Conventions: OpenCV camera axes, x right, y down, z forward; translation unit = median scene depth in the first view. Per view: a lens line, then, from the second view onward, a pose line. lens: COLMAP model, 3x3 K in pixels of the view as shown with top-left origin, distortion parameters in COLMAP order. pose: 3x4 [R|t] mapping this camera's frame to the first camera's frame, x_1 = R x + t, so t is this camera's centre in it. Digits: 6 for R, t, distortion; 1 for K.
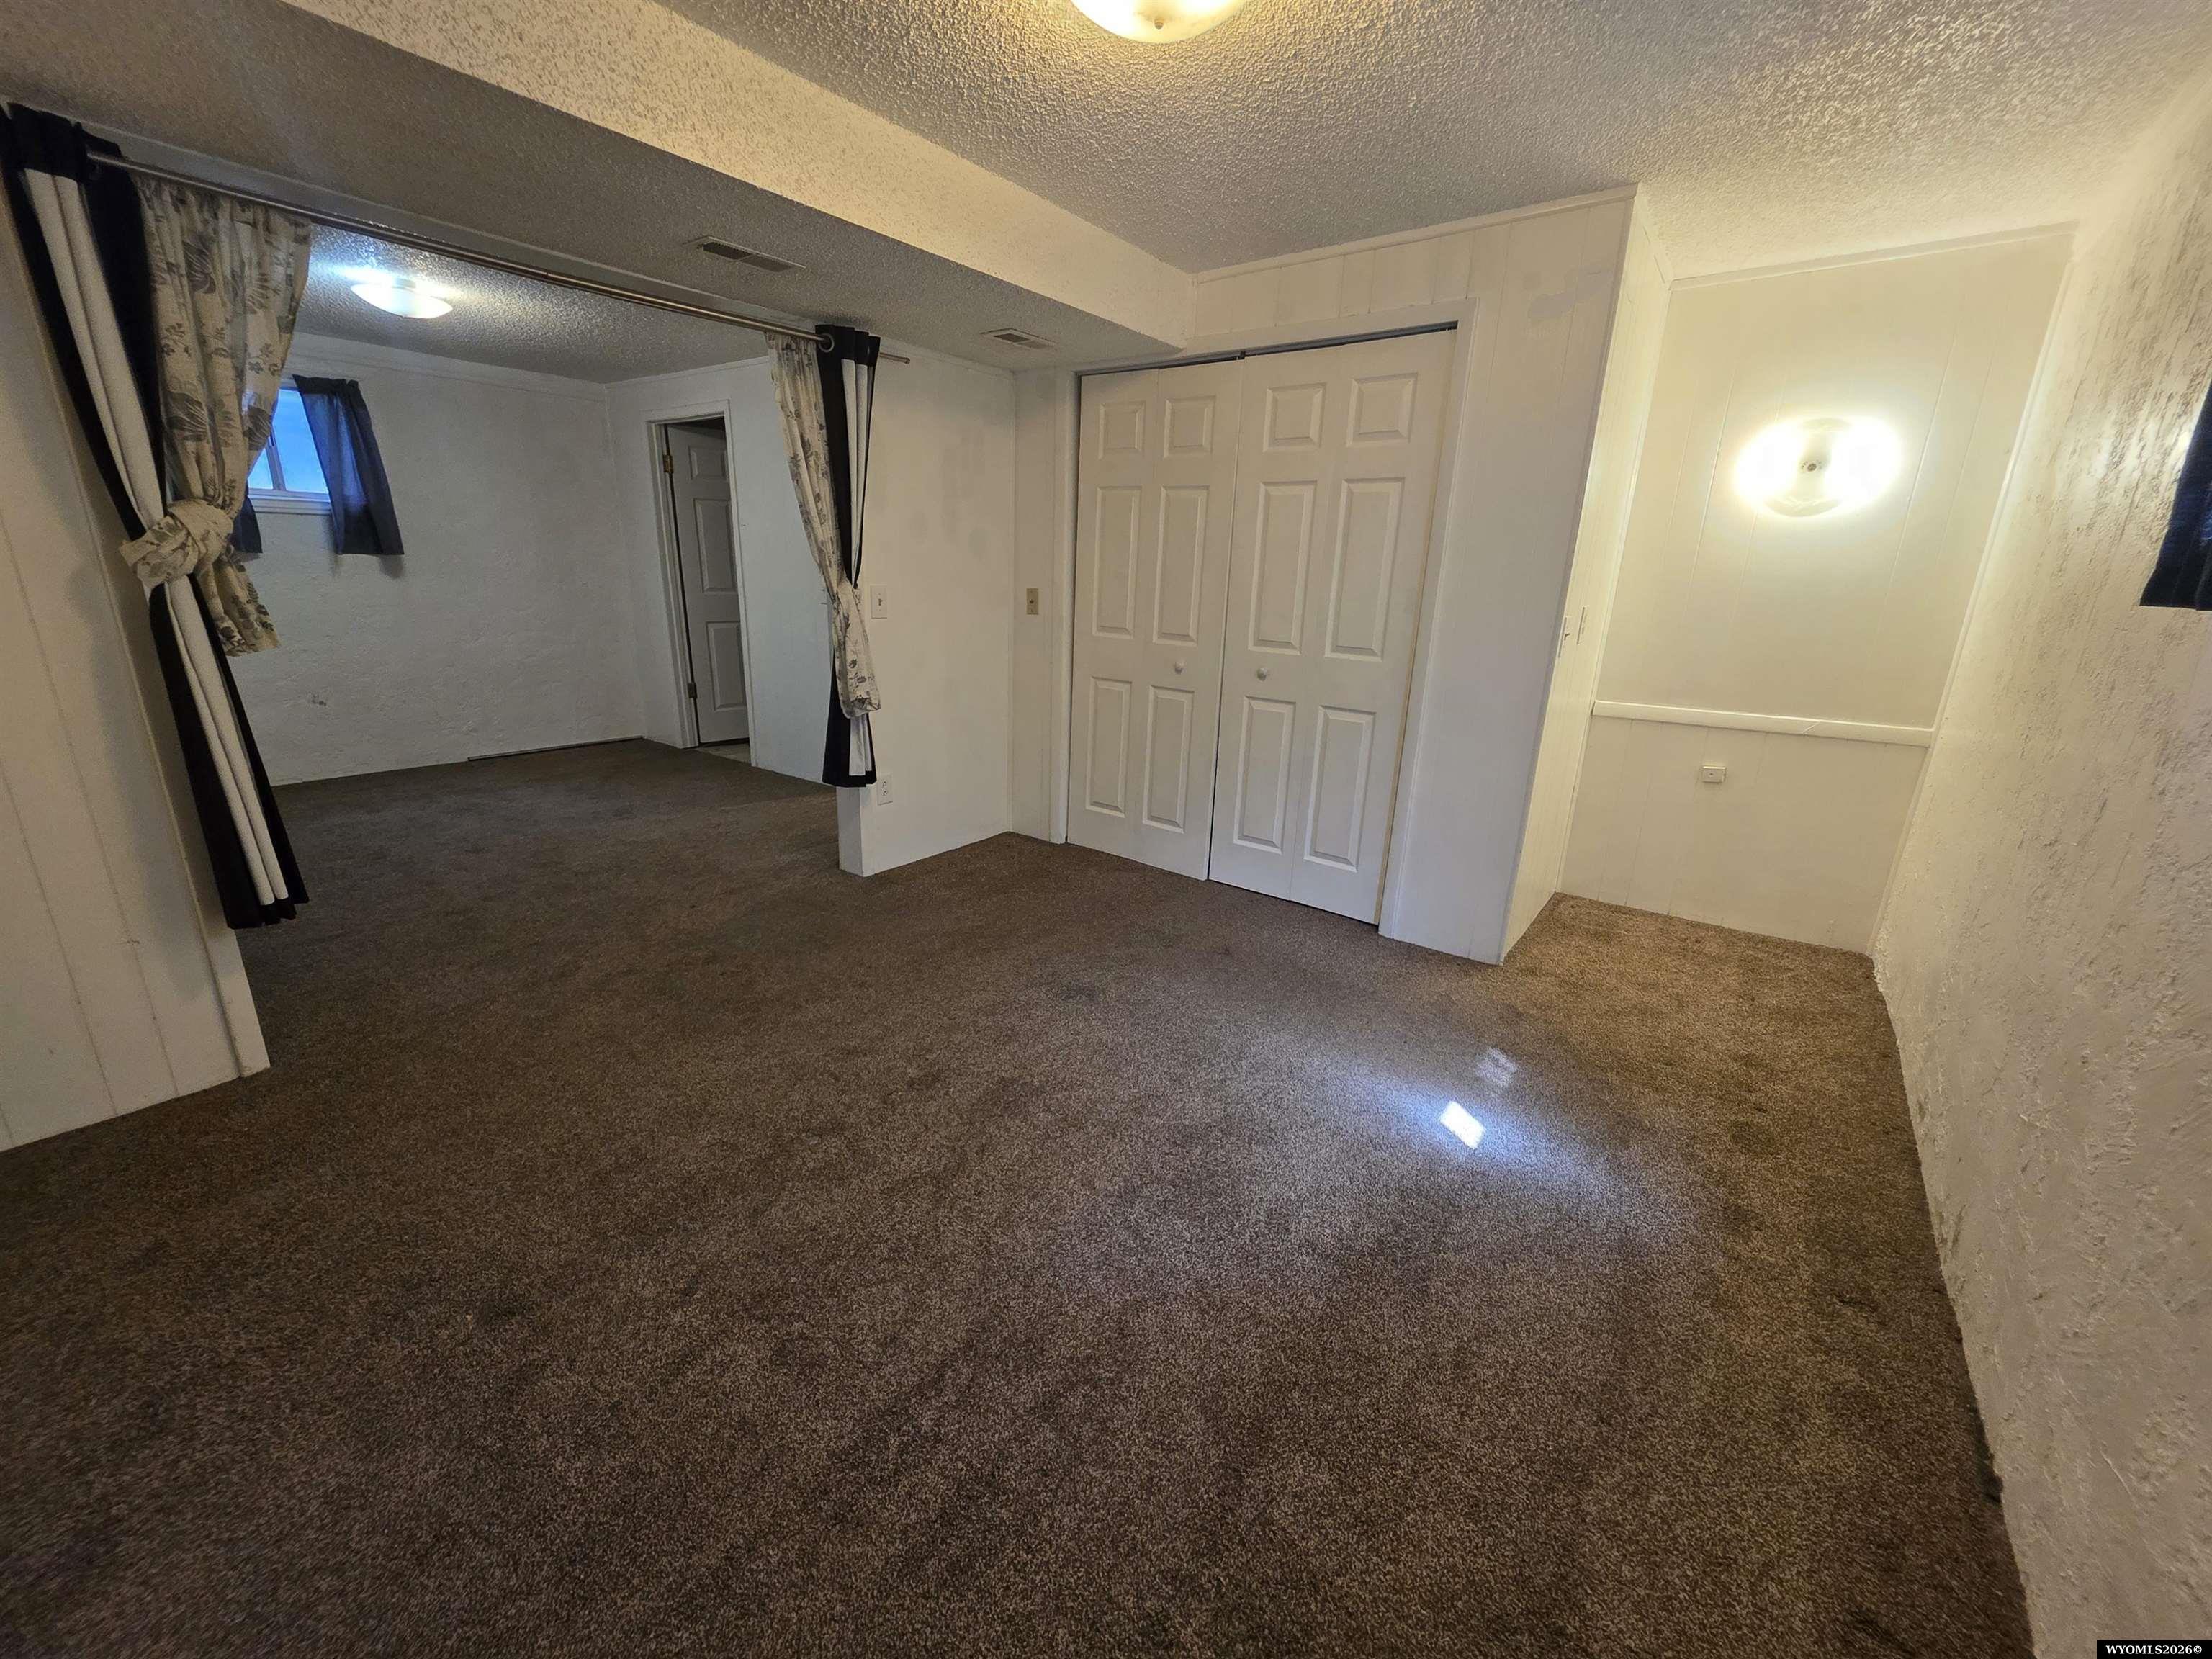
lens RADIAL K [[868.8, 0, 1089.7], [0, 868.8, 845.0], [0, 0, 1]] dist [-0.000417, 0.000104]
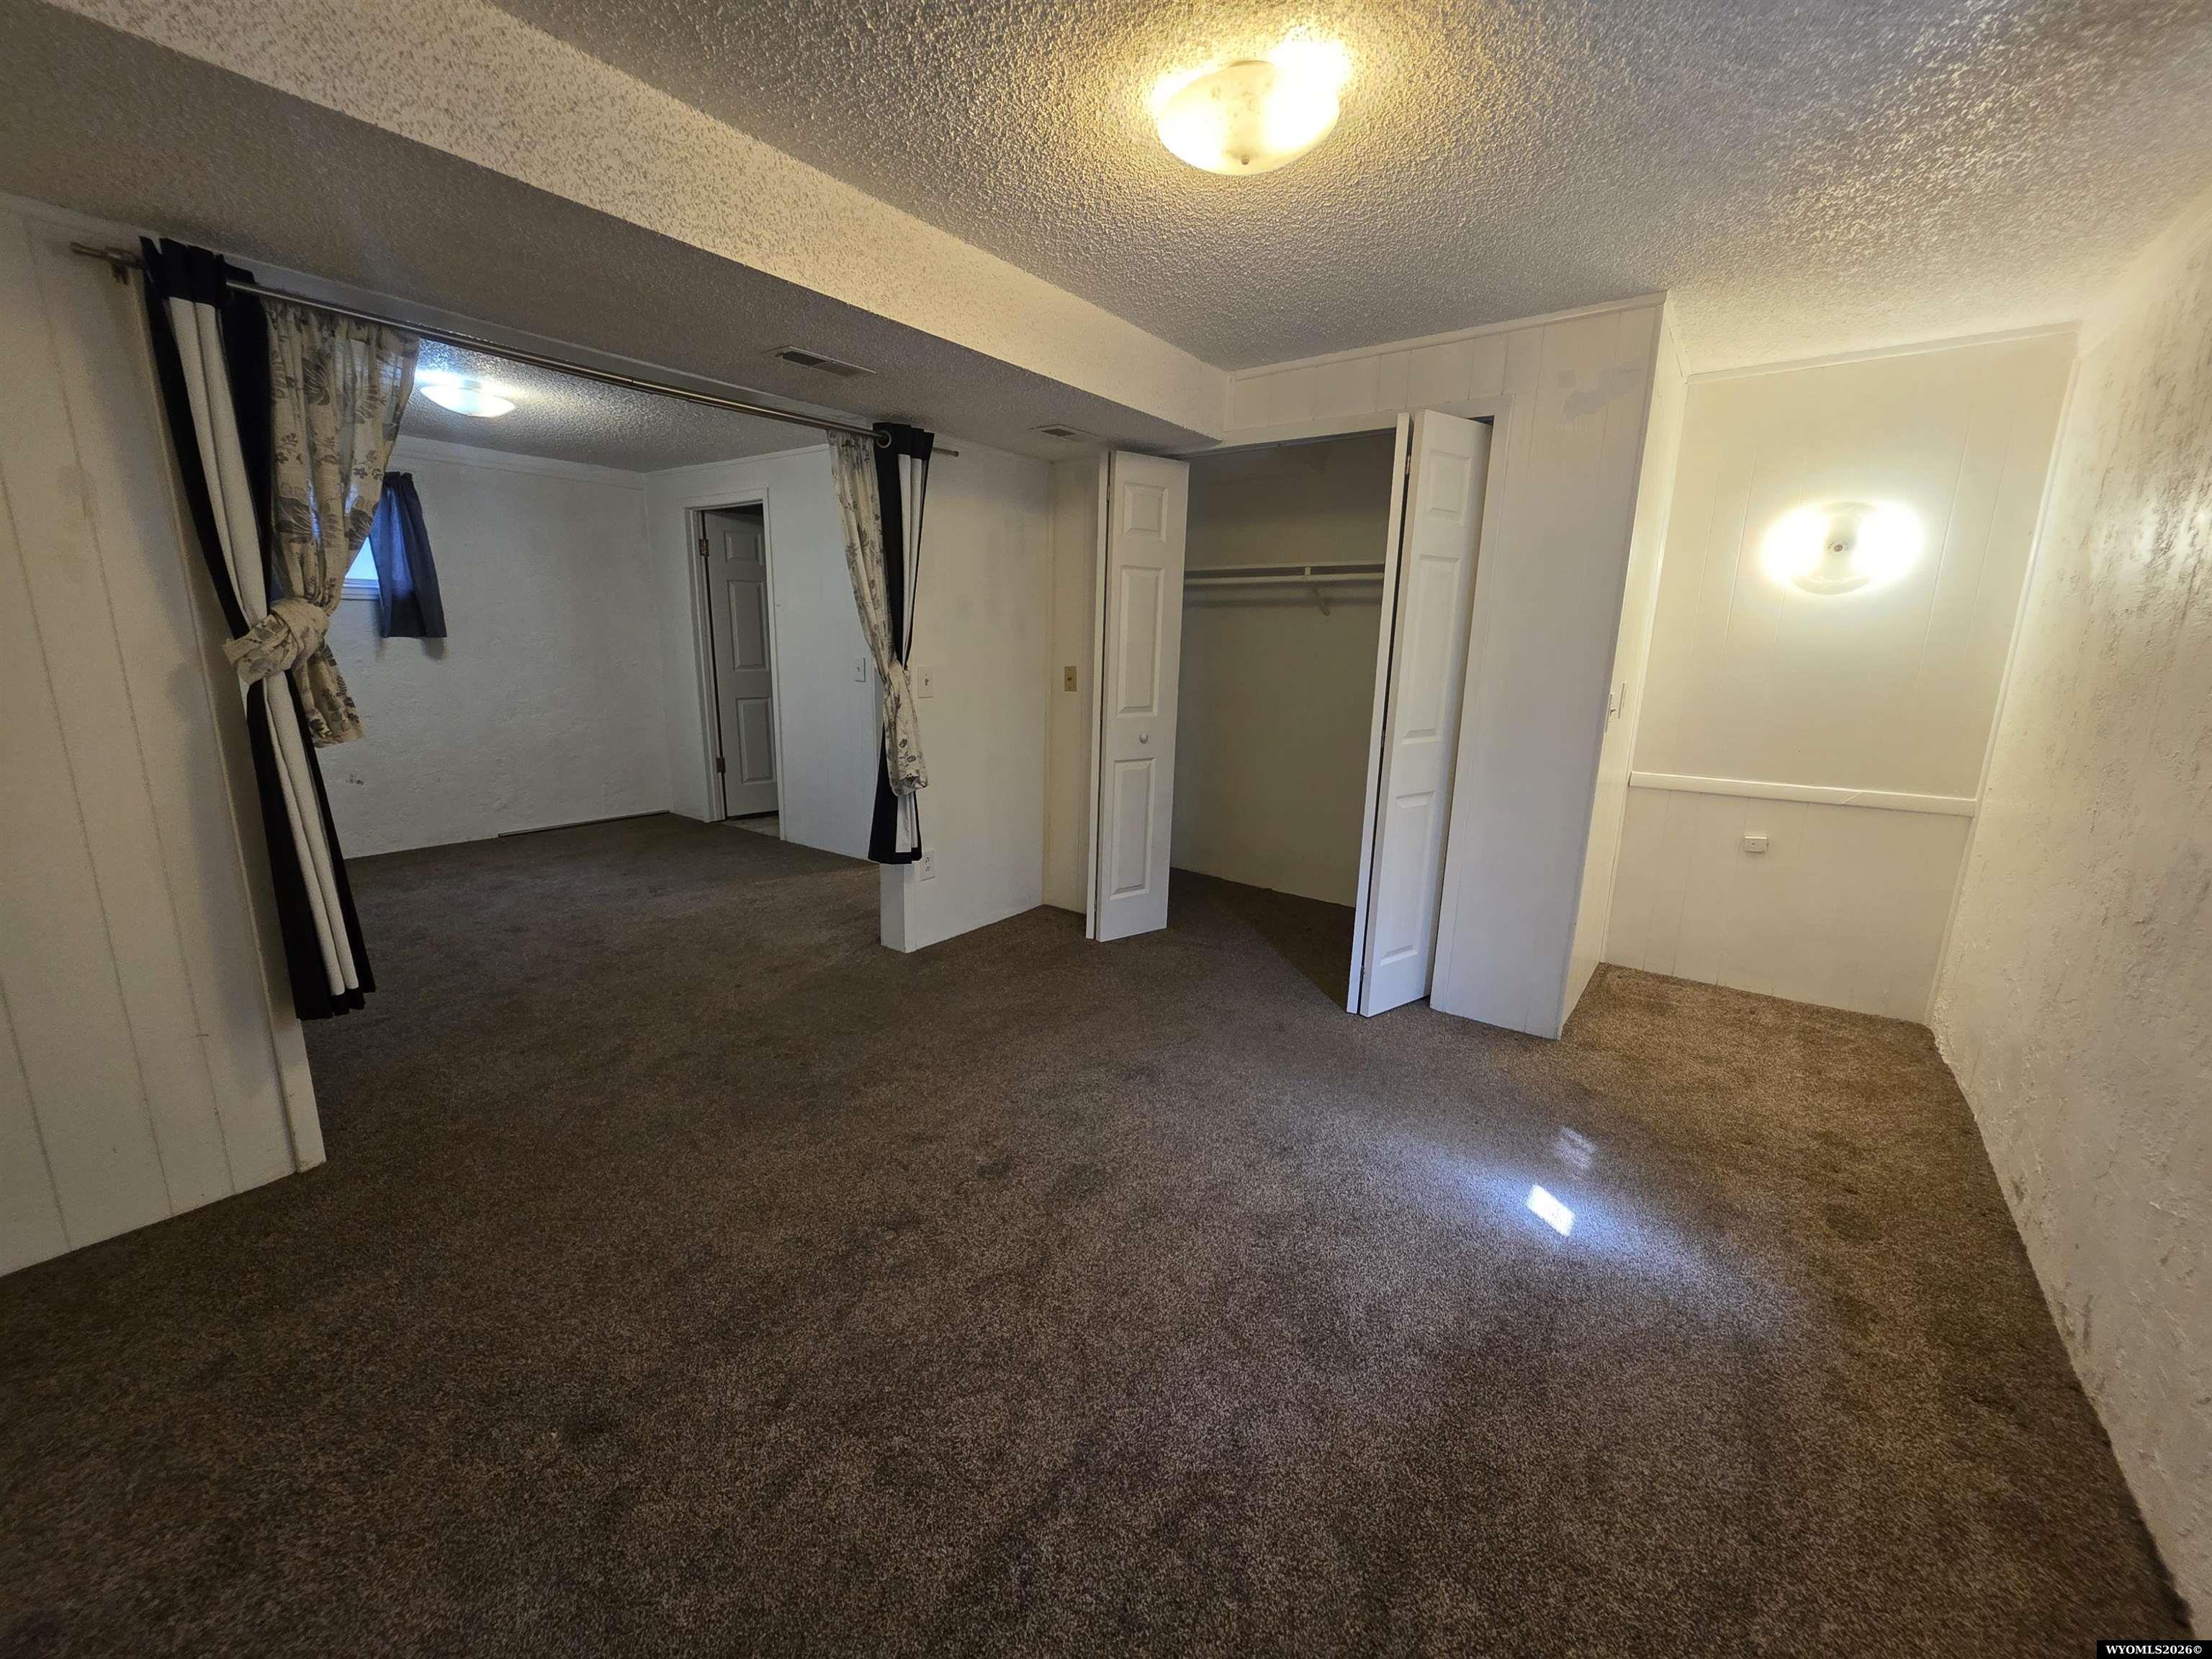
lens RADIAL K [[868.8, 0, 1089.7], [0, 868.8, 845.0], [0, 0, 1]] dist [-0.000417, 0.000104]
pose [[0.999959, -0.008703, 0.002424, -0.100150], [0.008857, 0.997279, -0.073189, -0.024147], [-0.001781, 0.073208, 0.997315, -0.002607]]
